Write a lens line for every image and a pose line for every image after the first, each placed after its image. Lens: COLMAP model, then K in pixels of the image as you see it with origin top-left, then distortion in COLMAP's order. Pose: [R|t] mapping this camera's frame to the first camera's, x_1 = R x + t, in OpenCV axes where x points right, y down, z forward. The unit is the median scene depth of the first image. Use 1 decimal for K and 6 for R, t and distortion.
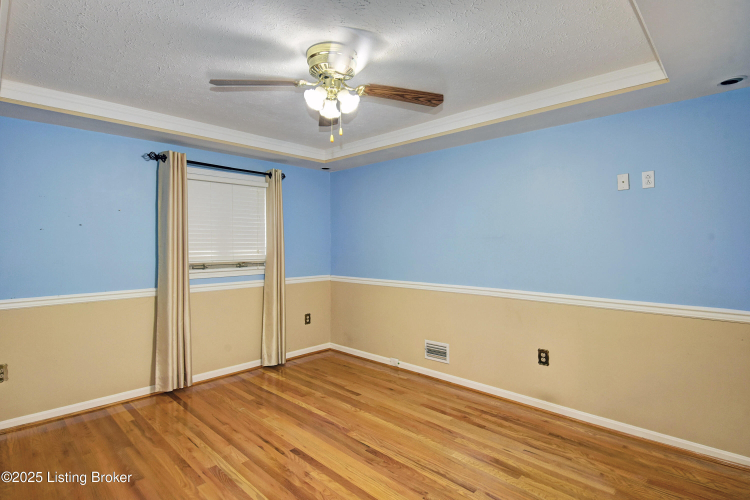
lens RADIAL K [[382.4, 0, 375.0], [0, 382.4, 250.0], [0, 0, 1]] dist [0.000008, -0.000004]
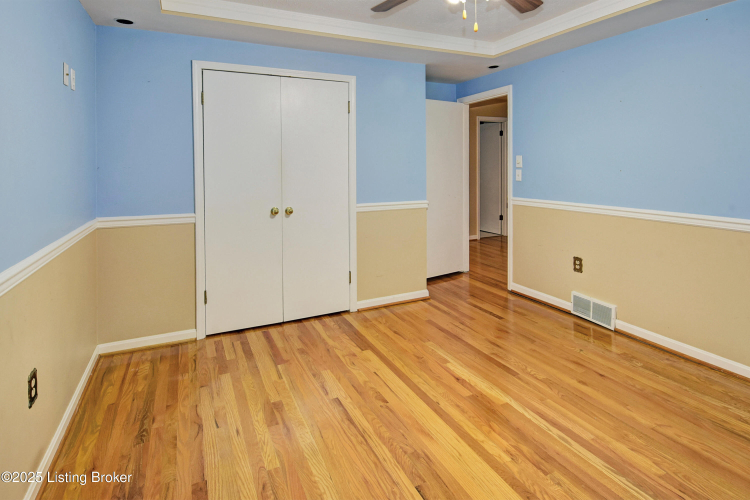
lens RADIAL K [[391.0, 0, 375.0], [0, 391.0, 250.0], [0, 0, 1]] dist [-0.000365, -0.000108]
pose [[-0.937205, -0.072861, 0.341082, -0.149226], [0.005818, 0.974534, 0.224163, 0.013153], [-0.348729, 0.212071, -0.912915, 1.668497]]
